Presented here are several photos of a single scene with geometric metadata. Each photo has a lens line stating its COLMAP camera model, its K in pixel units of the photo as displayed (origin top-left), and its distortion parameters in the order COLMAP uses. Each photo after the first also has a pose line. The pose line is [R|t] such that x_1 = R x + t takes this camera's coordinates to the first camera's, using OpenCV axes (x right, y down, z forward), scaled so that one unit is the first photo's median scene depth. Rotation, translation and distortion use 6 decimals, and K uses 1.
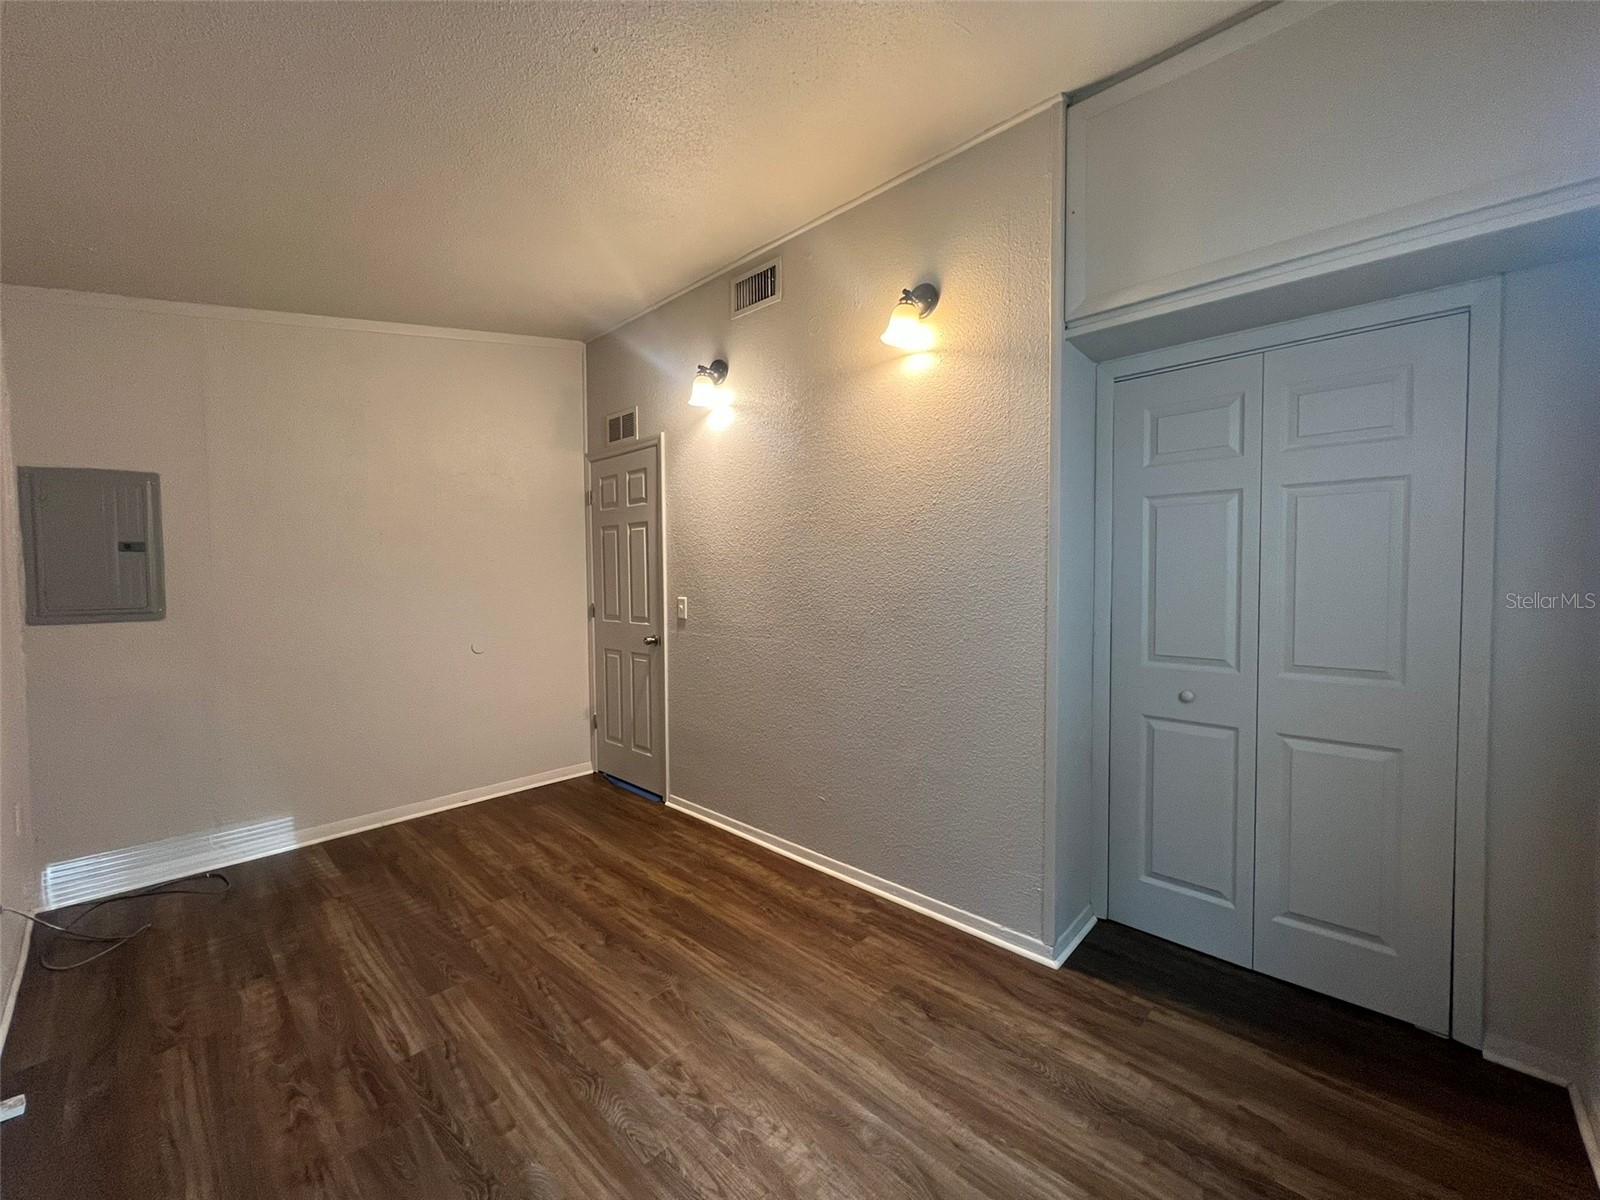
lens RADIAL K [[638.8, 0, 800.0], [0, 638.8, 602.9], [0, 0, 1]] dist [-0.001283, 0.000150]
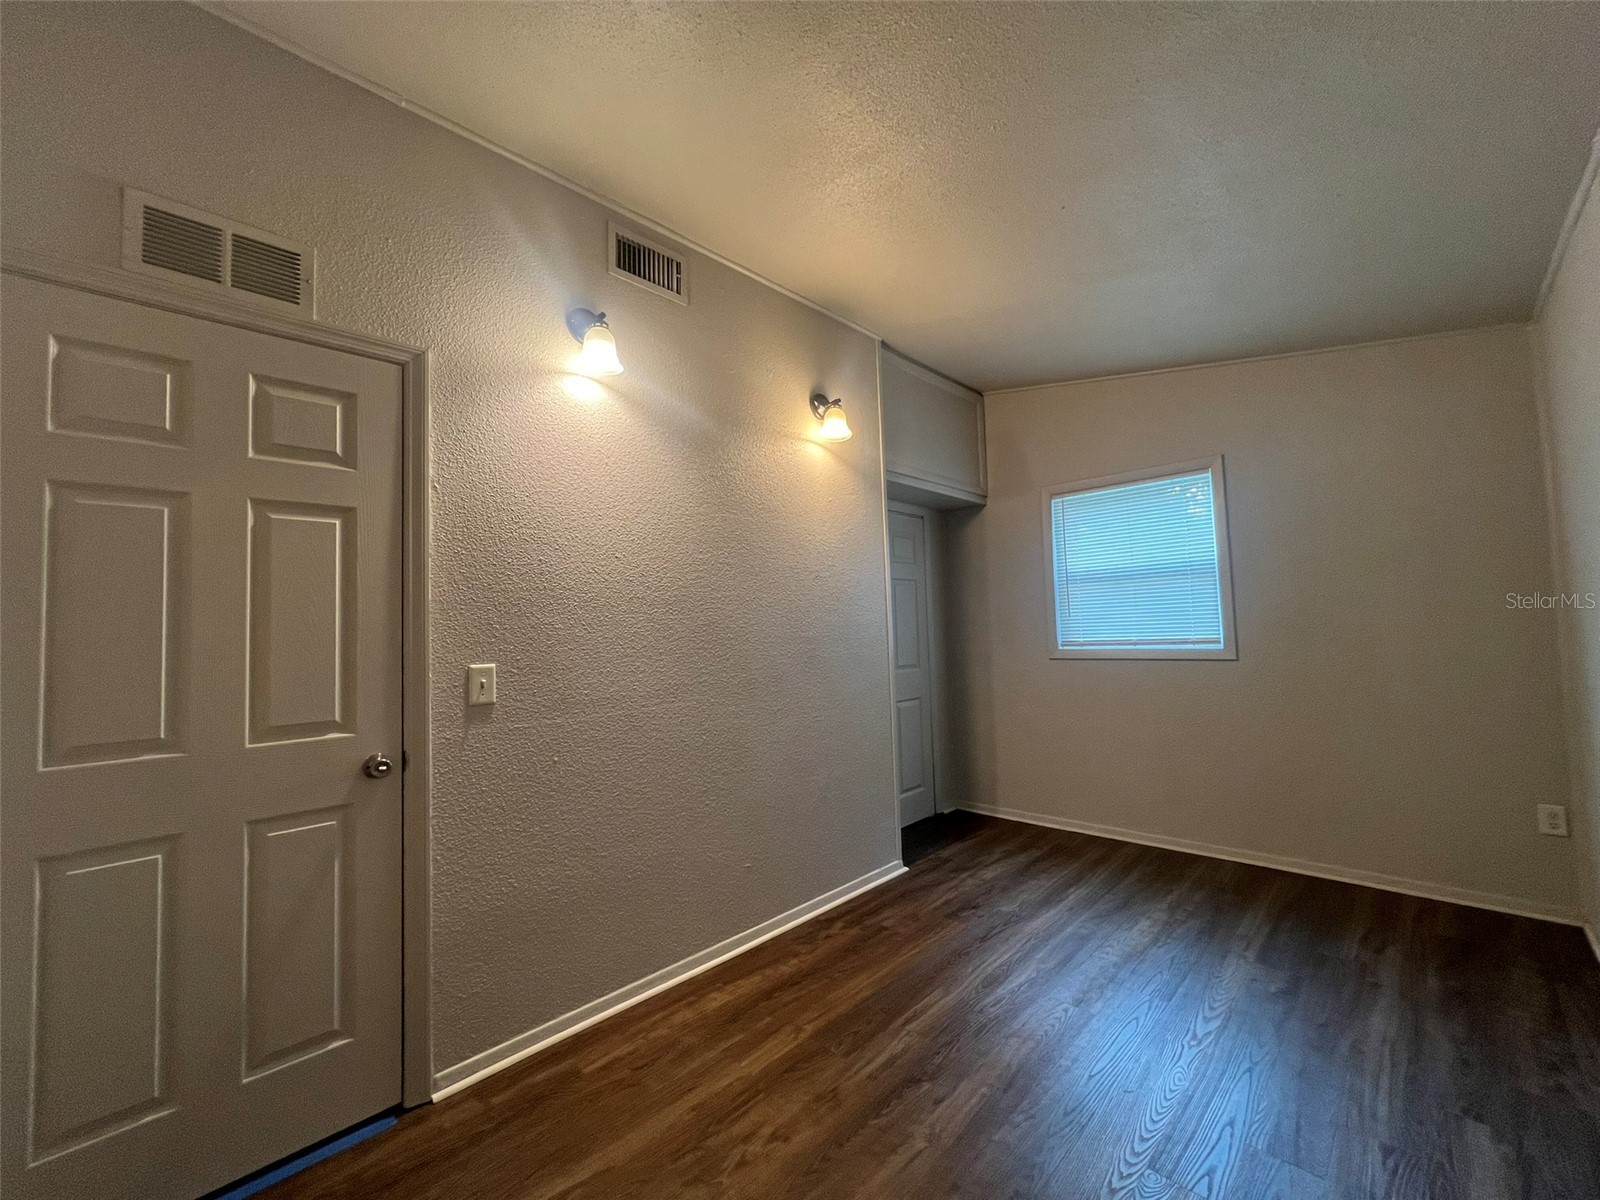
lens RADIAL K [[638.8, 0, 801.2], [0, 638.8, 599.2], [0, 0, 1]] dist [-0.001283, 0.000150]
pose [[0.019331, 0.051911, 0.998465, -0.961709], [0.069329, 0.996178, -0.053134, -0.021725], [-0.997407, 0.070250, 0.015659, 0.944014]]
